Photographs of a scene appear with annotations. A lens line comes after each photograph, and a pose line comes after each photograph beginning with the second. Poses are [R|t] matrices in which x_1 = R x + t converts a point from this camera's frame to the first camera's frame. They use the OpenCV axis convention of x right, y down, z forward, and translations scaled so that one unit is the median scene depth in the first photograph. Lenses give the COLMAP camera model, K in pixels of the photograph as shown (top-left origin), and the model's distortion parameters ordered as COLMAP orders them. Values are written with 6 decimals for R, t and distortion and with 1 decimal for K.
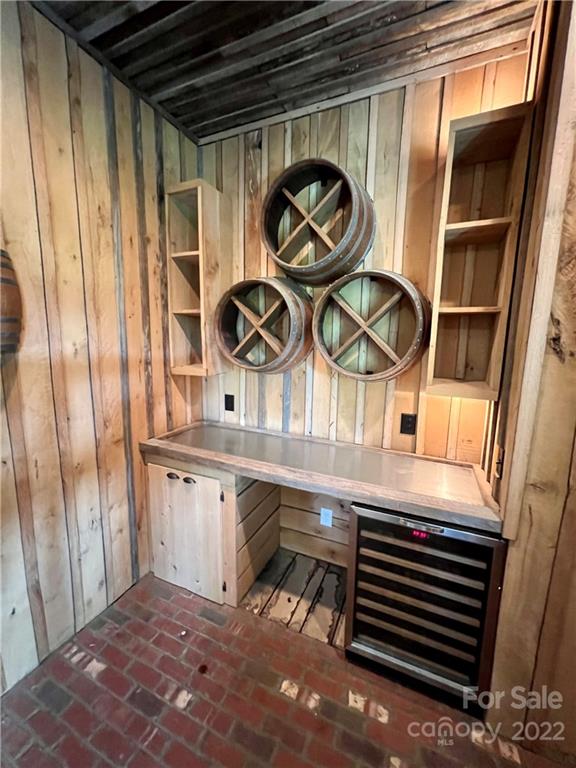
lens RADIAL K [[306.6, 0, 287.8], [0, 306.6, 381.8], [0, 0, 1]] dist [-0.001862, 0.000904]
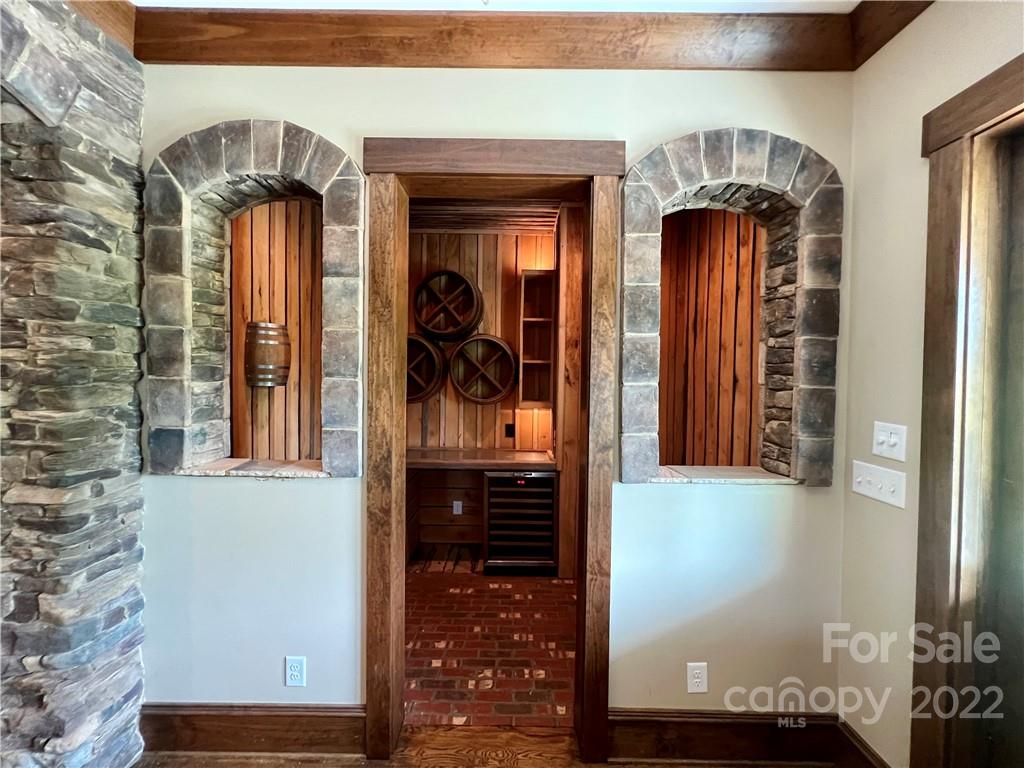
lens RADIAL K [[408.8, 0, 511.1], [0, 408.8, 382.3], [0, 0, 1]] dist [-0.001862, 0.000904]
pose [[0.914254, -0.012470, 0.404950, -0.457910], [0.060306, 0.992580, -0.105585, 0.117842], [-0.400629, 0.120952, 0.908222, -0.958743]]
